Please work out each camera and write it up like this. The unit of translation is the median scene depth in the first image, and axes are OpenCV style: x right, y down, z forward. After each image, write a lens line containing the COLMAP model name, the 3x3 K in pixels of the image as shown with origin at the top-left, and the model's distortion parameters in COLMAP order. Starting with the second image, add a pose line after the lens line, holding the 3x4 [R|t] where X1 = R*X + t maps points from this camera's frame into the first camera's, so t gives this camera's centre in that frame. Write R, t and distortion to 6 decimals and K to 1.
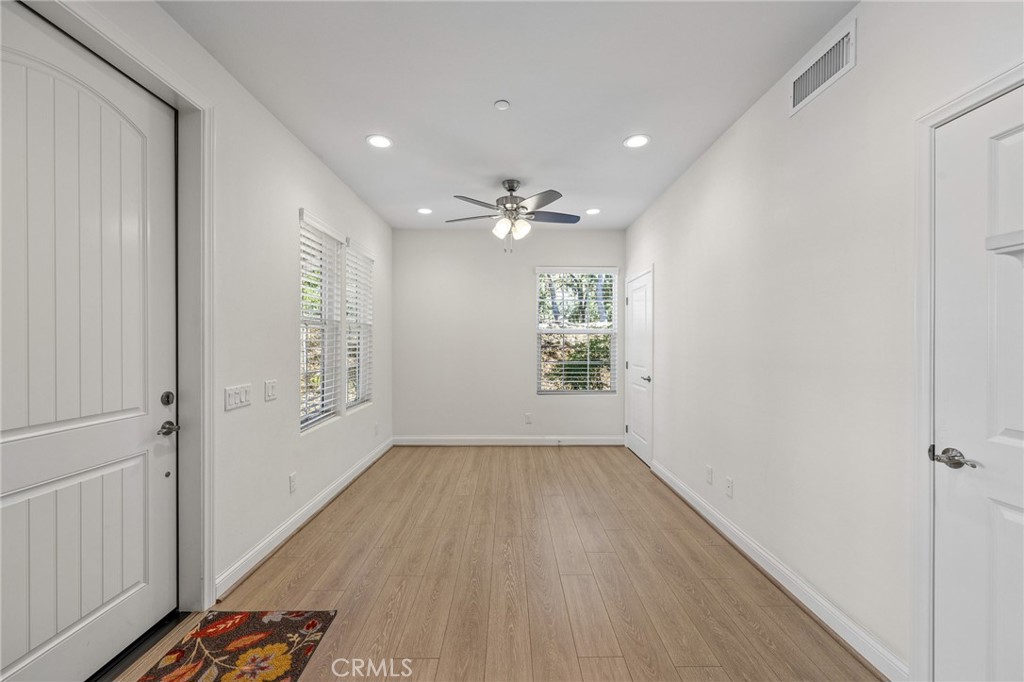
lens RADIAL K [[410.8, 0, 508.5], [0, 410.8, 344.5], [0, 0, 1]] dist [0.000173, 0.000137]
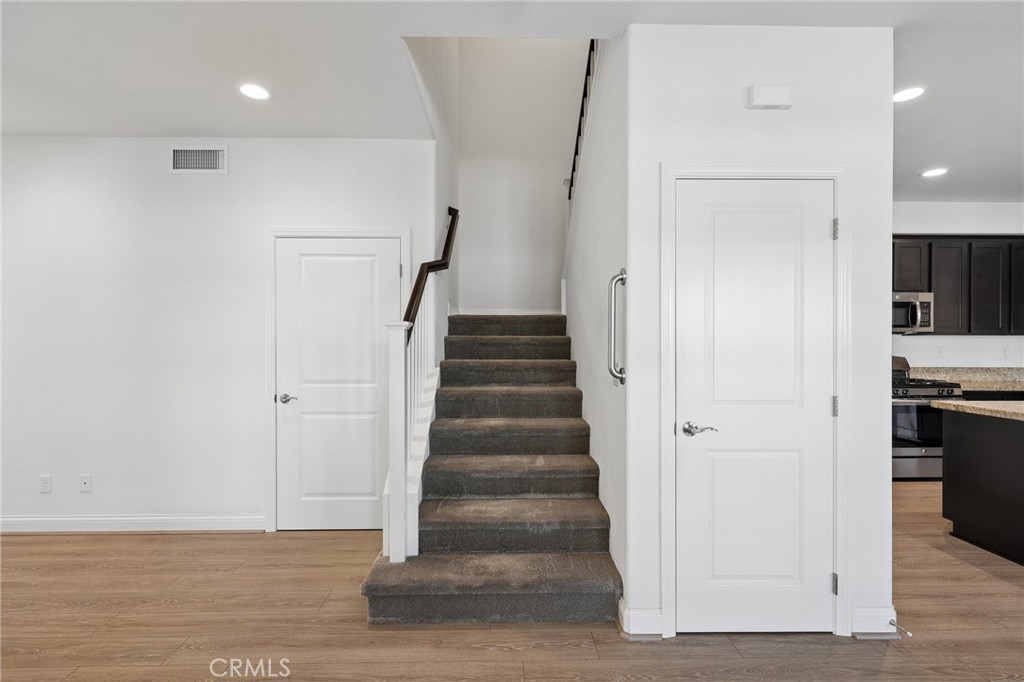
lens RADIAL K [[477.6, 0, 507.2], [0, 477.6, 345.9], [0, 0, 1]] dist [-0.004195, 0.002939]
pose [[-0.005959, -0.007904, 0.999951, -0.508511], [0.005327, 0.999954, 0.007936, -0.002640], [-0.999968, 0.005374, -0.005917, -0.045588]]
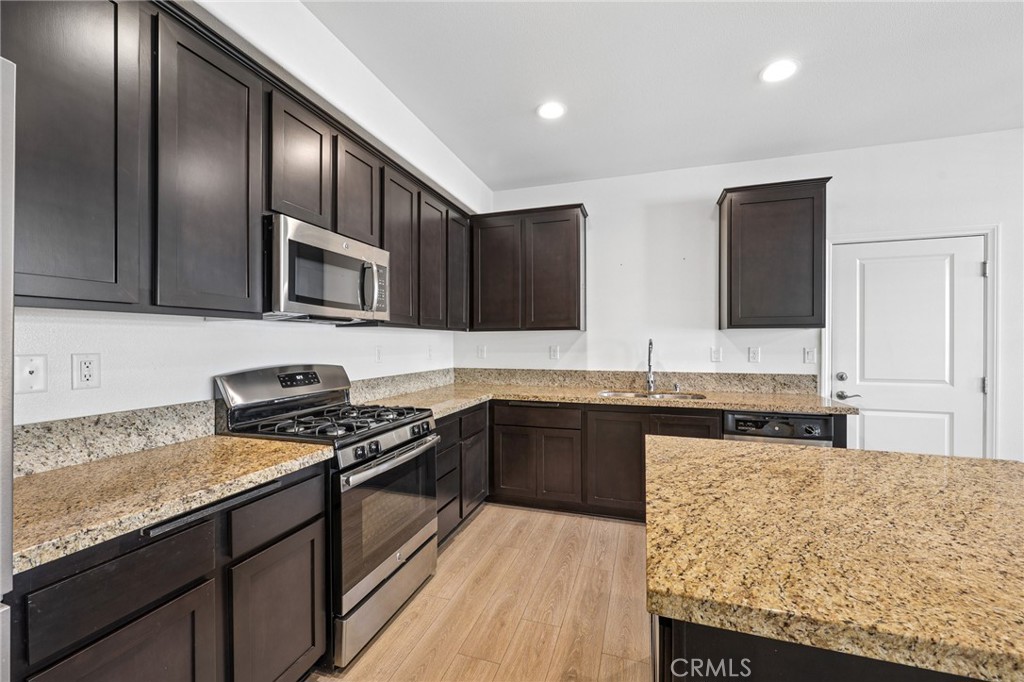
lens RADIAL K [[410.8, 0, 508.6], [0, 410.8, 344.0], [0, 0, 1]] dist [0.000173, 0.000137]
pose [[-0.945429, -0.009190, 0.325698, 0.423552], [-0.004988, 0.999893, 0.013734, 0.002174], [-0.325789, 0.011360, -0.945374, -0.682972]]
